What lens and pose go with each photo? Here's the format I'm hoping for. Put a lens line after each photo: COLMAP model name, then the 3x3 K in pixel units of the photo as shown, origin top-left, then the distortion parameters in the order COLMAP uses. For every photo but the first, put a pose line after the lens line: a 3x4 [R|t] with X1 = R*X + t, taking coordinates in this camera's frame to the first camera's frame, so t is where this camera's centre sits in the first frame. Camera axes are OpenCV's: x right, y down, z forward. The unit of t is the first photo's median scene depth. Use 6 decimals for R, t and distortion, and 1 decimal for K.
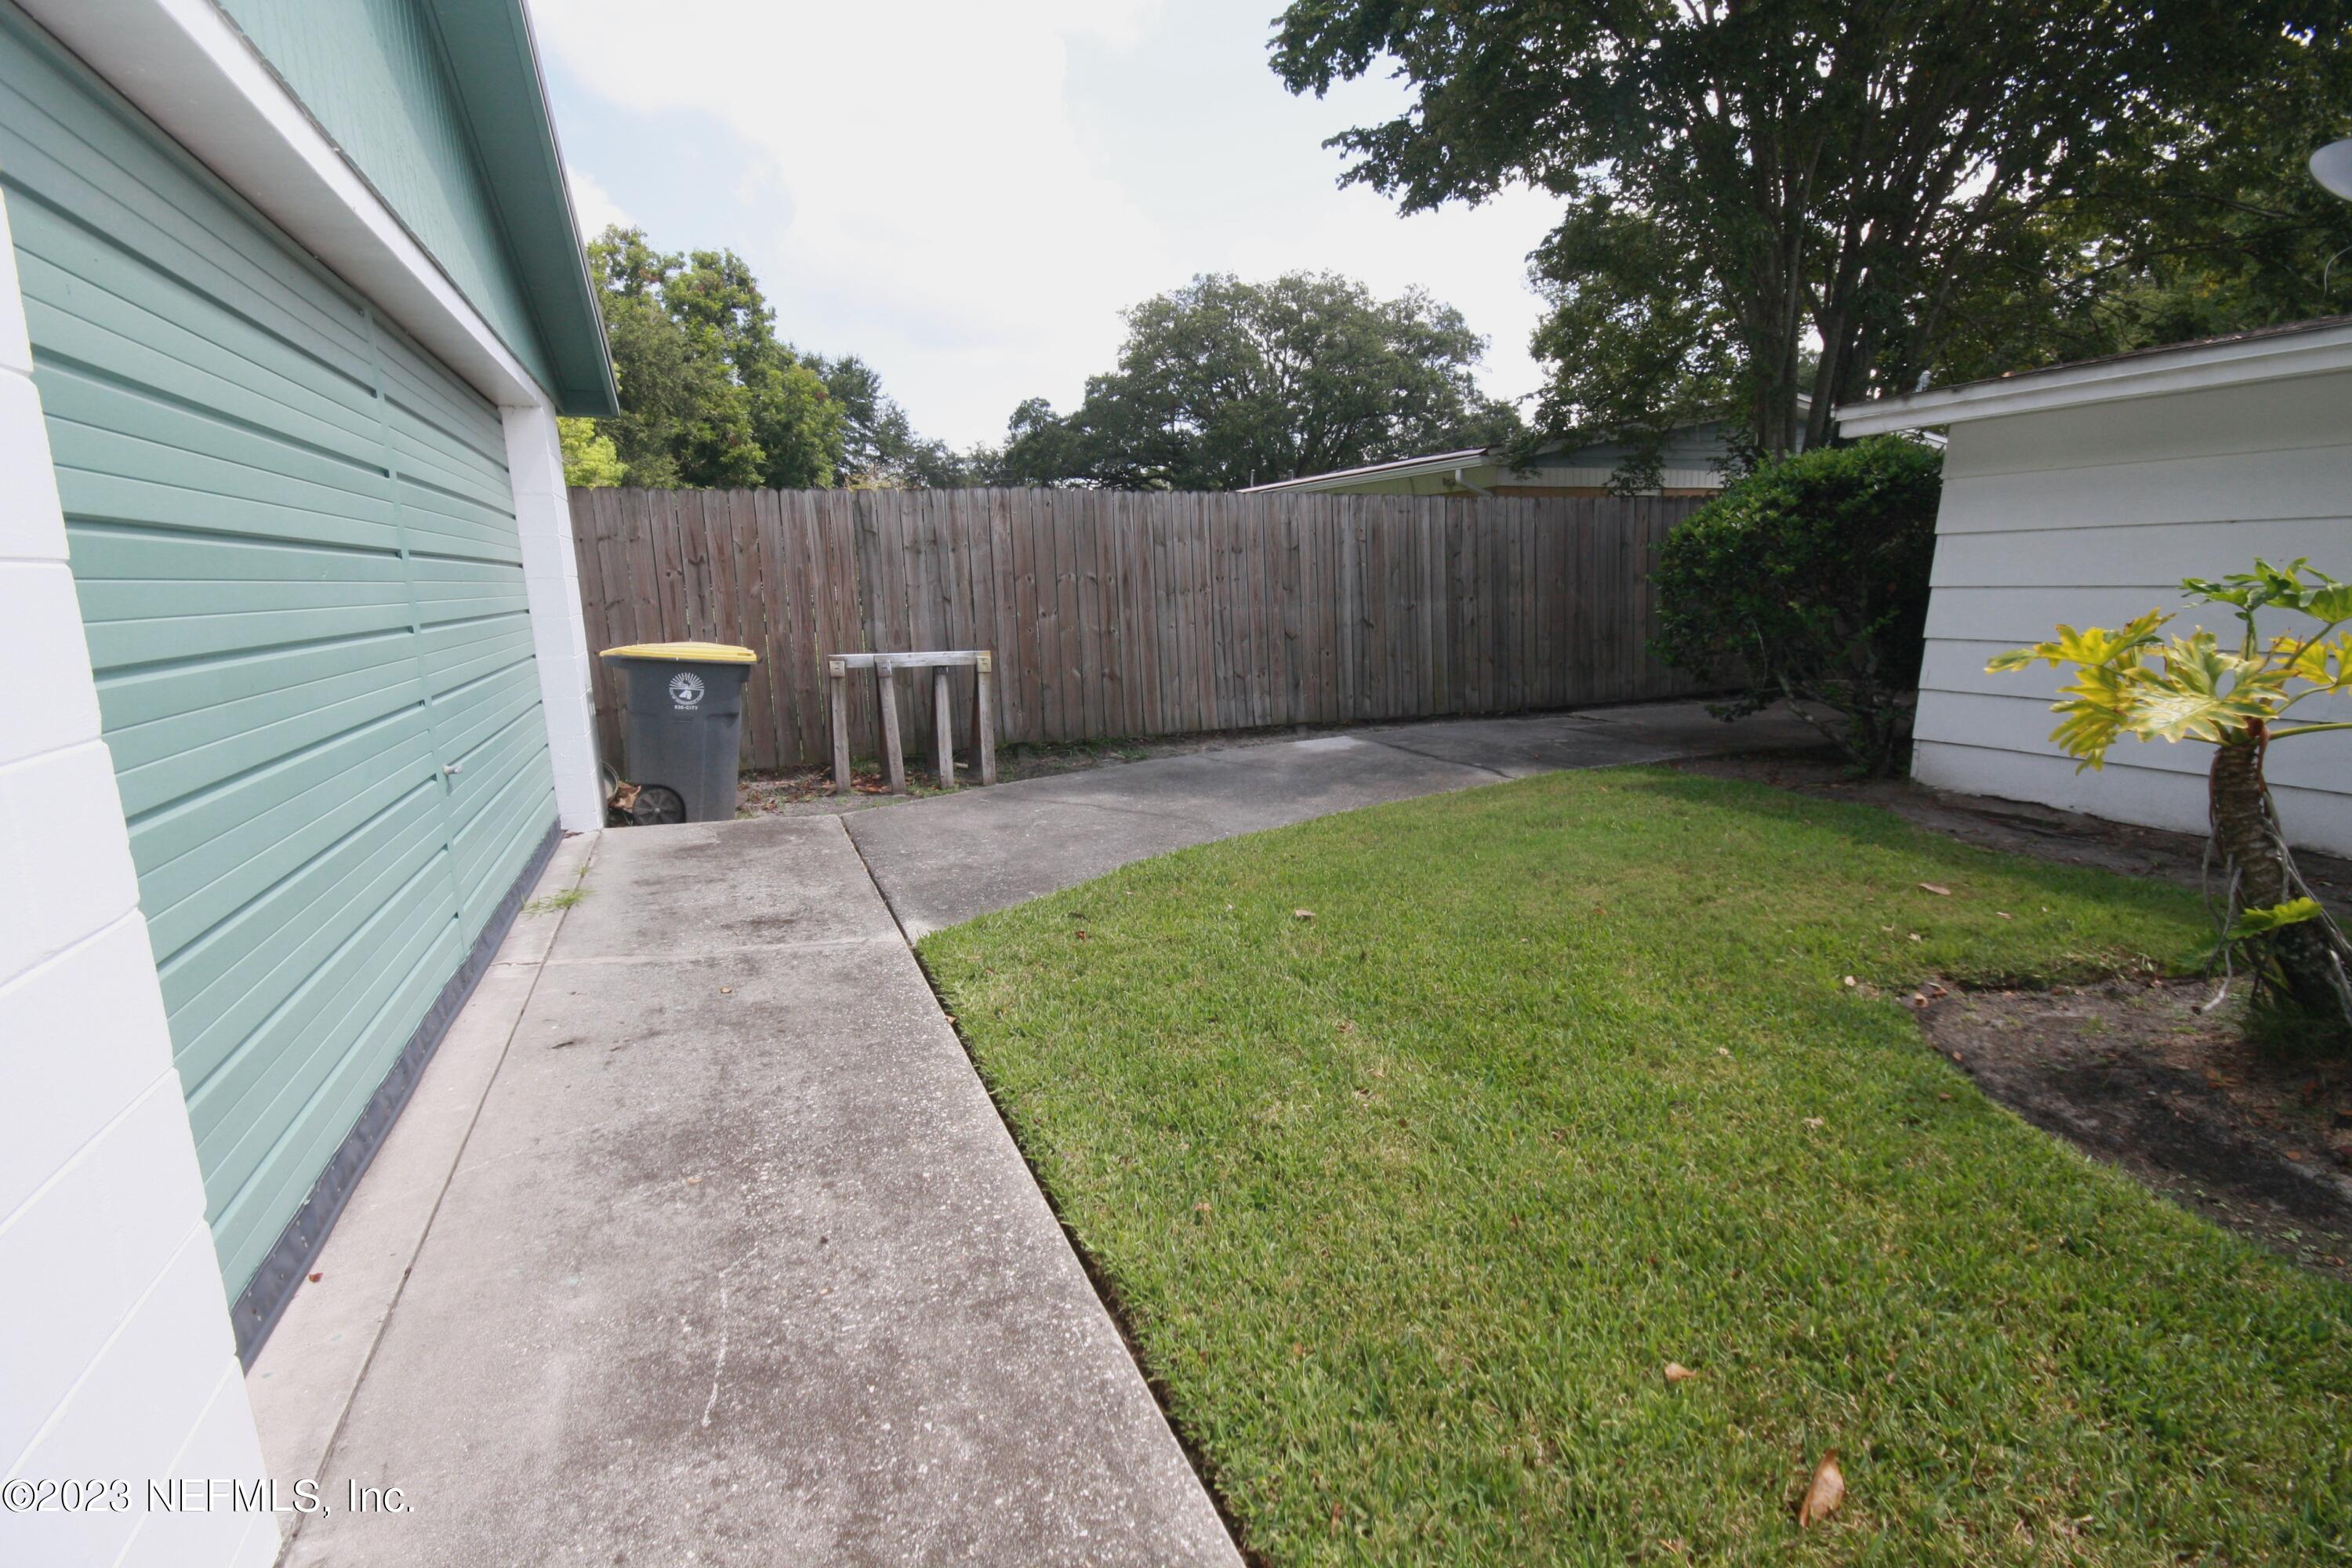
lens RADIAL K [[1127.4, 0, 1180.1], [0, 1127.4, 755.7], [0, 0, 1]] dist [-0.000074, -0.000037]
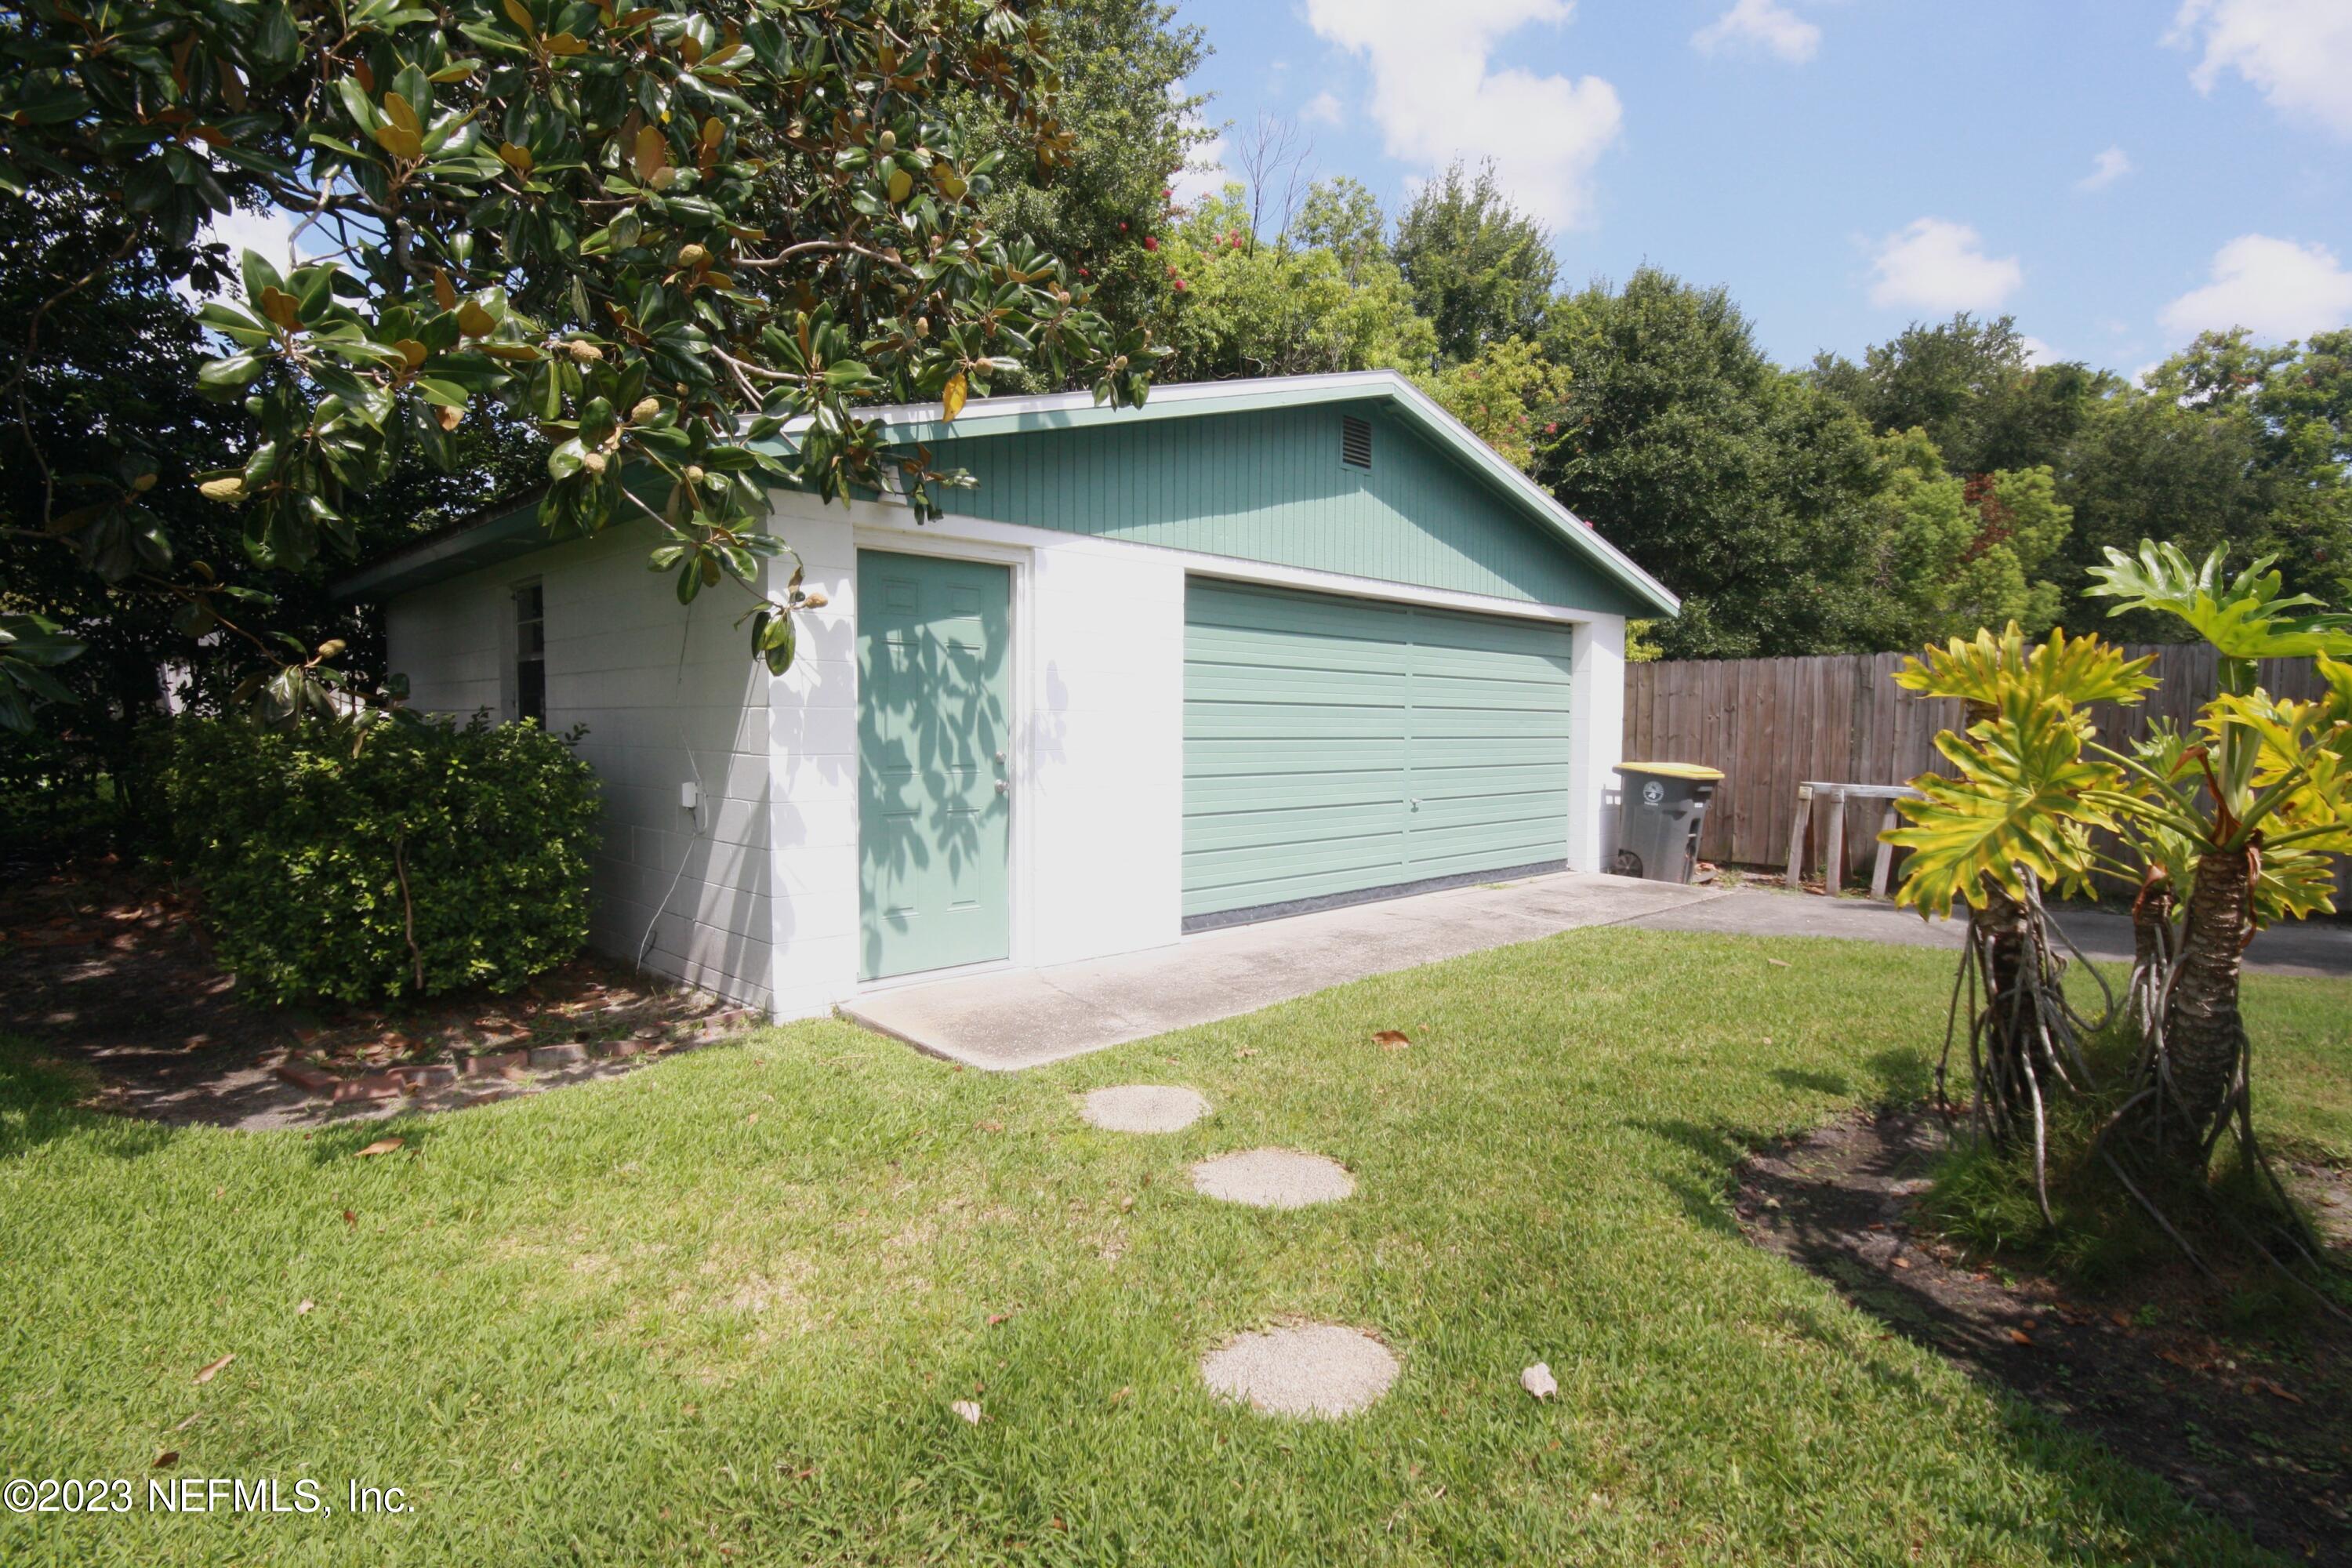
lens RADIAL K [[1147.5, 0, 1179.1], [0, 1147.5, 777.4], [0, 0, 1]] dist [-0.000137, -0.000052]
pose [[0.328996, 0.074418, -0.941394, 0.121838], [-0.167825, 0.985629, 0.019264, -0.000246], [0.929299, 0.151652, 0.336757, -0.018473]]
